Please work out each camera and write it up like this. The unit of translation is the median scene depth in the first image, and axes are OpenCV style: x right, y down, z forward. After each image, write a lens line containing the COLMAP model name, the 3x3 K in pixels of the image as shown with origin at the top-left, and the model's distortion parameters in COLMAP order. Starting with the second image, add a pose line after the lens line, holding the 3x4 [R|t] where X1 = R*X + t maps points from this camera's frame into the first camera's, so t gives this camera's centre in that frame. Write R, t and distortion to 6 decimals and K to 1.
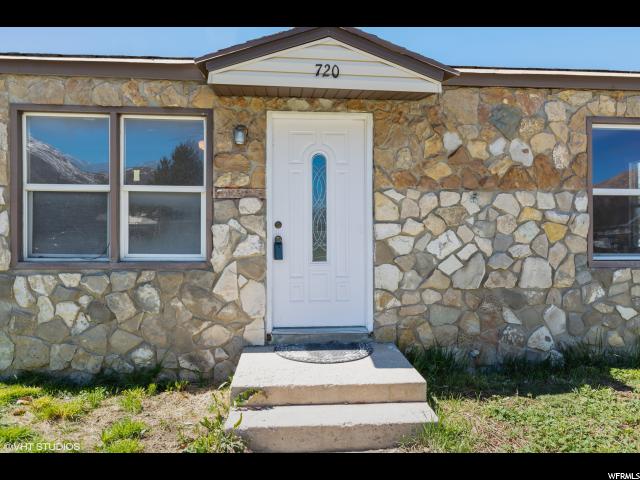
lens RADIAL K [[472.5, 0, 322.8], [0, 472.5, 238.9], [0, 0, 1]] dist [0.002254, -0.004010]
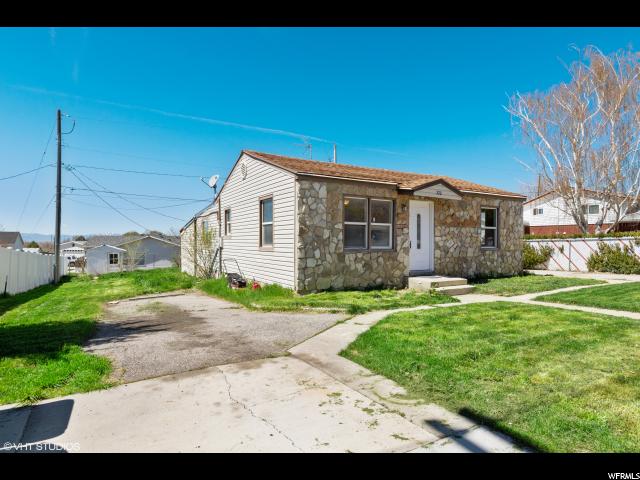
lens RADIAL K [[366.0, 0, 318.9], [0, 366.0, 241.6], [0, 0, 1]] dist [-0.003990, -0.000610]
pose [[0.904726, 0.002694, 0.425986, -1.631923], [-0.003980, 0.999990, 0.002128, -0.001680], [-0.425976, -0.003620, 0.904727, -0.882620]]
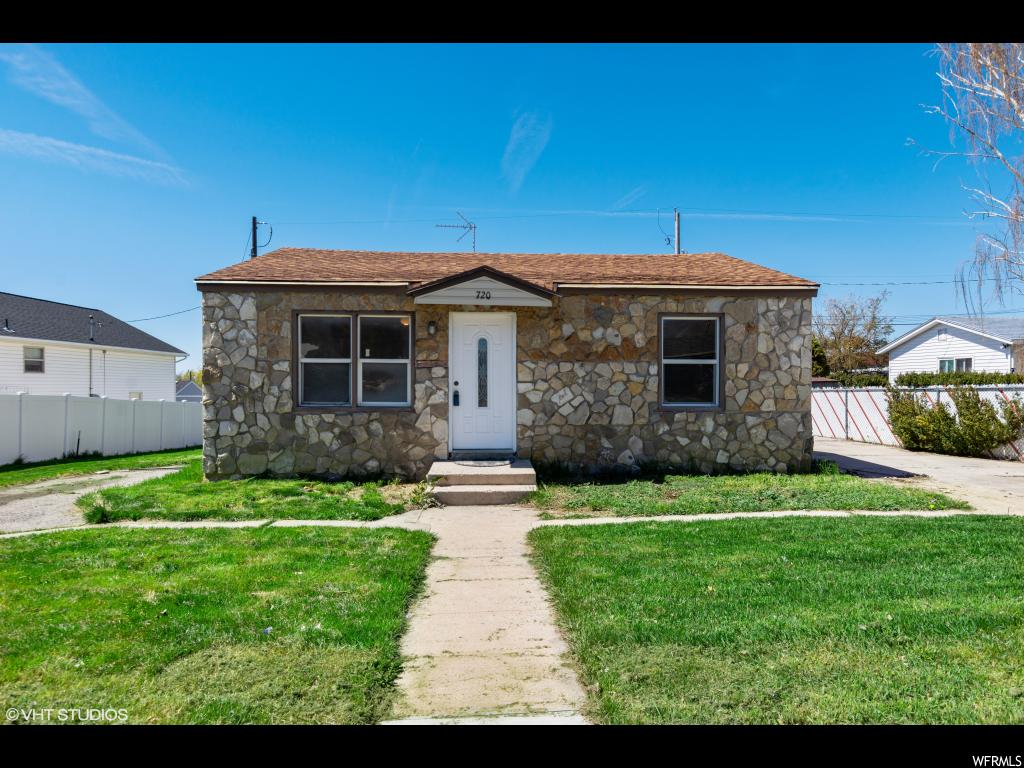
lens RADIAL K [[588.7, 0, 511.6], [0, 588.7, 387.8], [0, 0, 1]] dist [-0.001510, 0.000146]
pose [[0.999592, 0.001381, -0.028544, 0.146573], [-0.001190, 0.999977, 0.006716, -0.029372], [0.028552, -0.006679, 0.999570, -0.955980]]
